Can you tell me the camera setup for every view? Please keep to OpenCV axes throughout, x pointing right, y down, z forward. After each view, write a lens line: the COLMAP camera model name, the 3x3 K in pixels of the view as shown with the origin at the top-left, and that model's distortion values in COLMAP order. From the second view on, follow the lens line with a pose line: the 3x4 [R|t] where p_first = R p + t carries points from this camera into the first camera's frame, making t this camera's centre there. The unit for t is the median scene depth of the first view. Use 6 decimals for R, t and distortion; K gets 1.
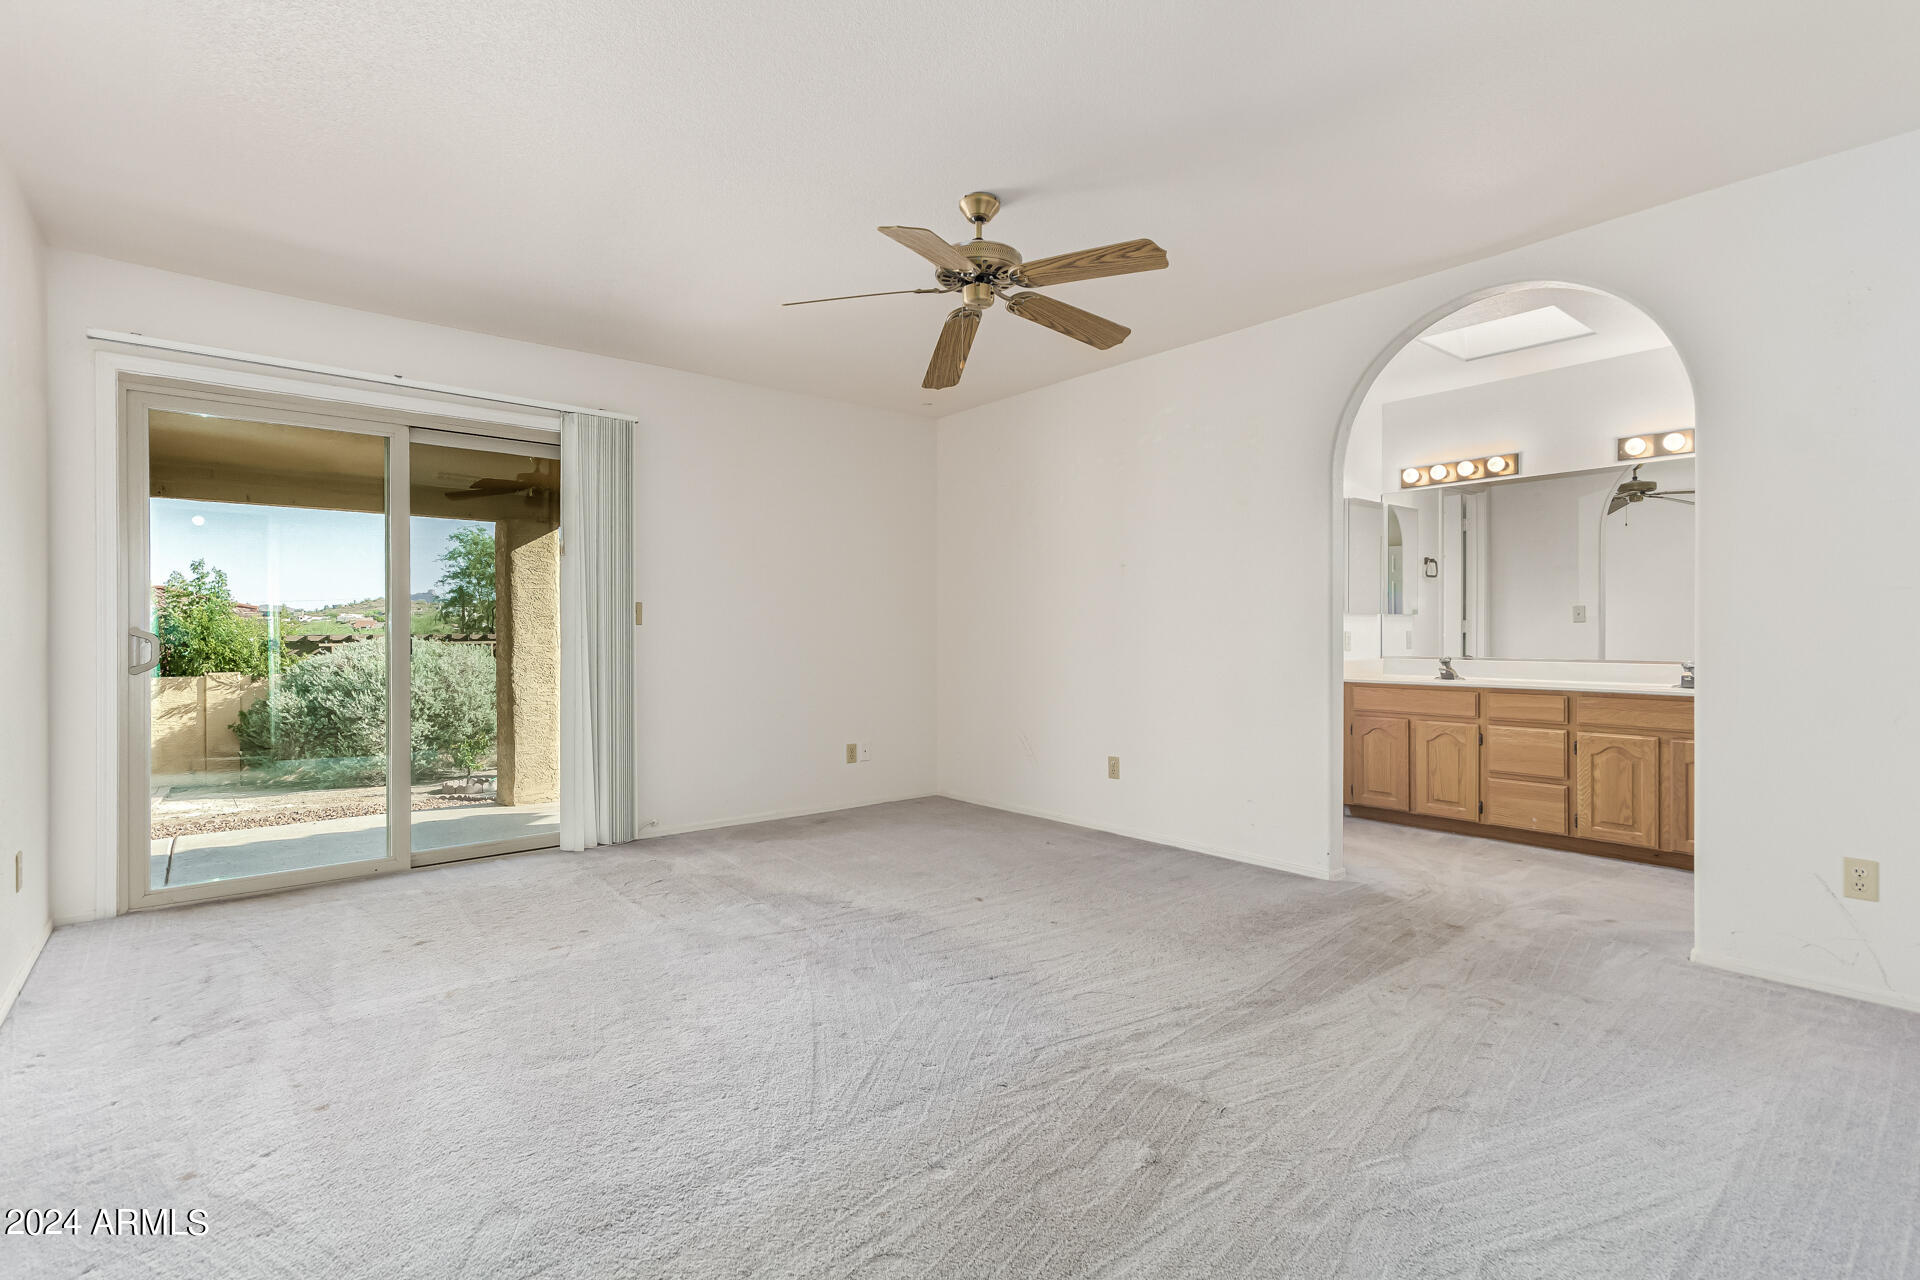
lens RADIAL K [[899.9, 0, 953.5], [0, 899.9, 631.6], [0, 0, 1]] dist [0.003241, 0.003347]
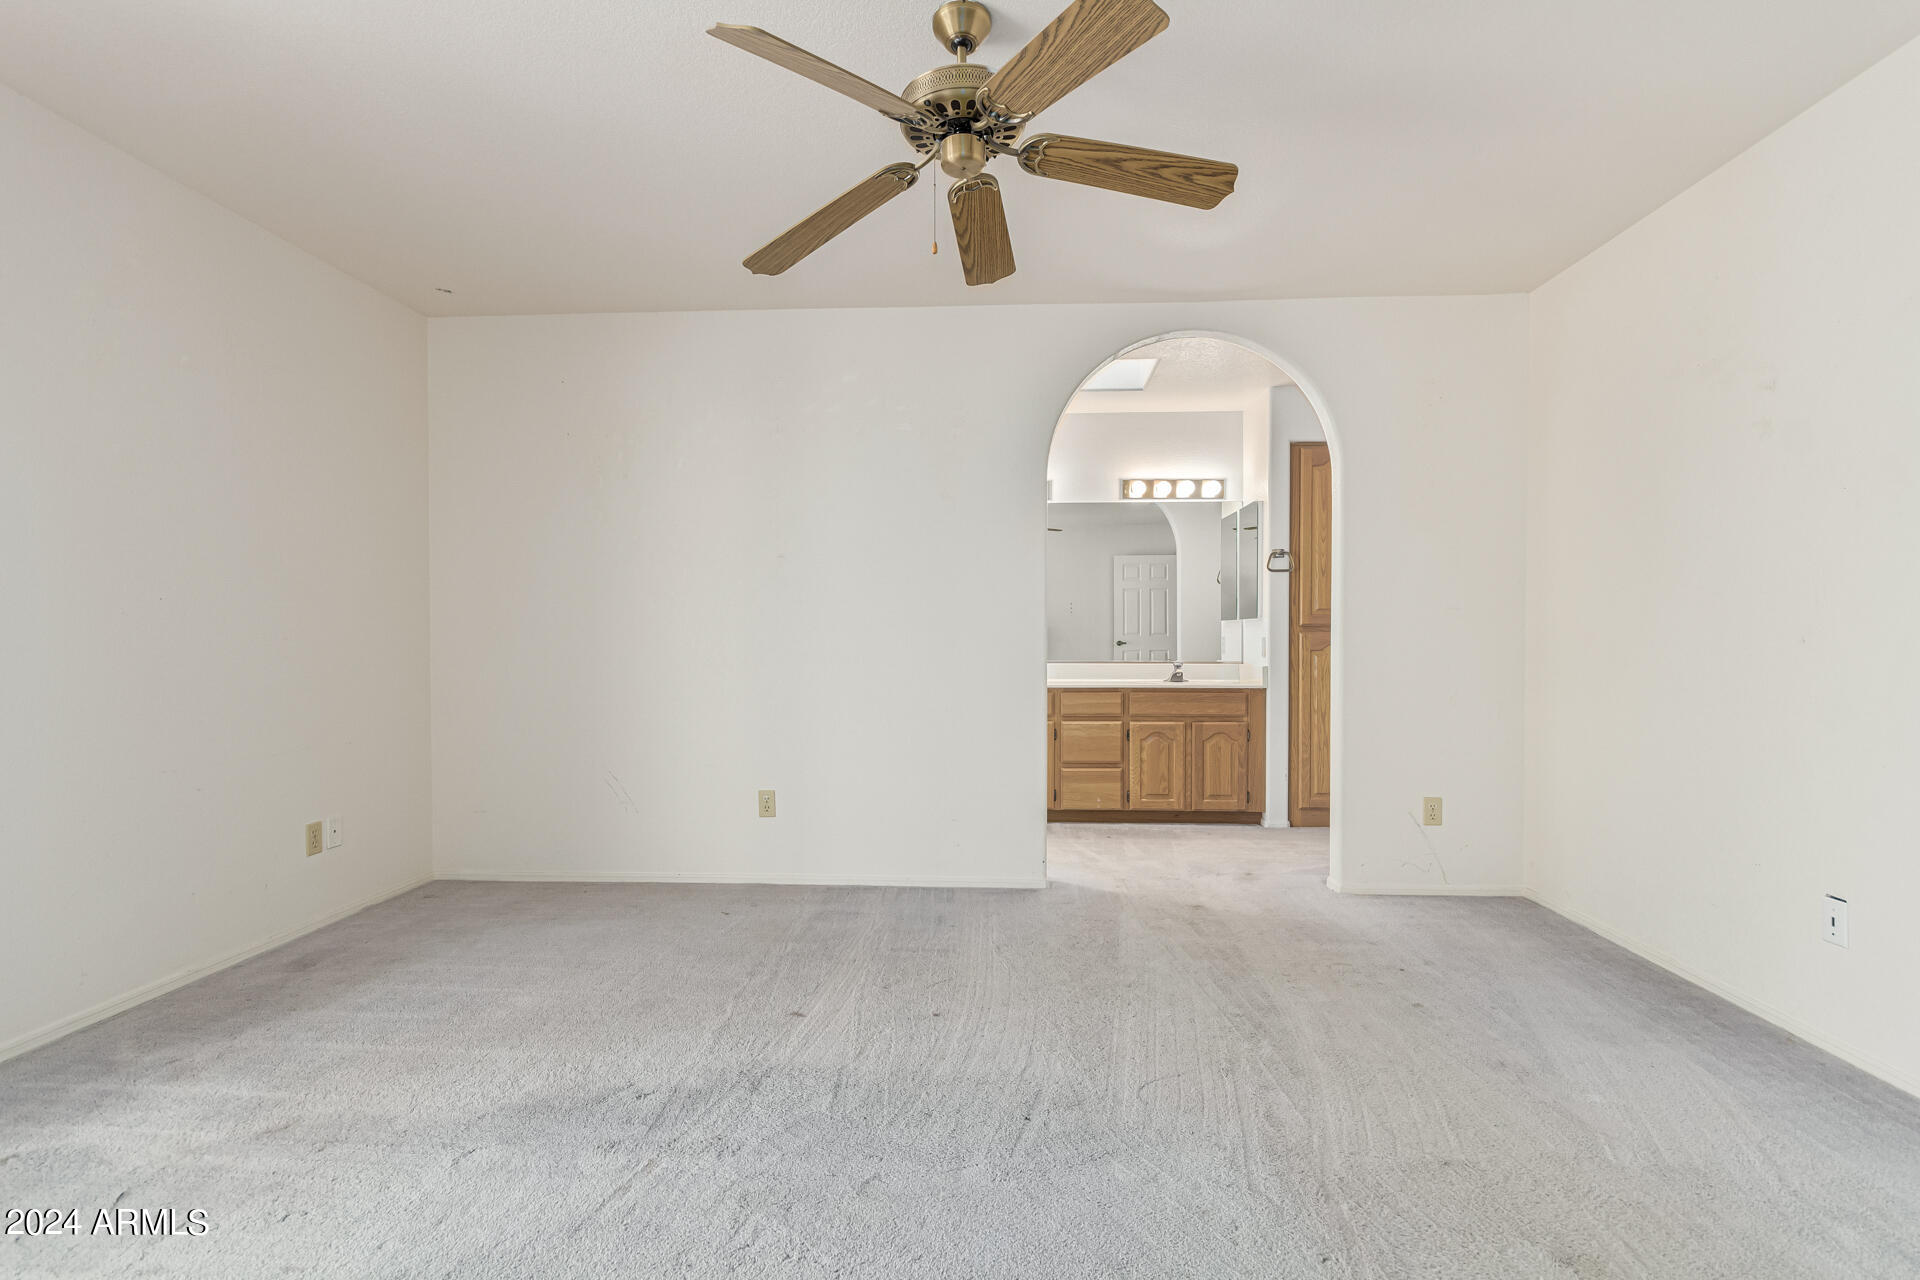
lens RADIAL K [[899.9, 0, 959.9], [0, 899.9, 650.0], [0, 0, 1]] dist [0.003241, 0.003347]
pose [[0.680599, -0.008288, 0.732610, -0.353537], [-0.002344, 0.999906, 0.013490, 0.000837], [-0.732653, -0.010898, 0.680515, 0.377696]]
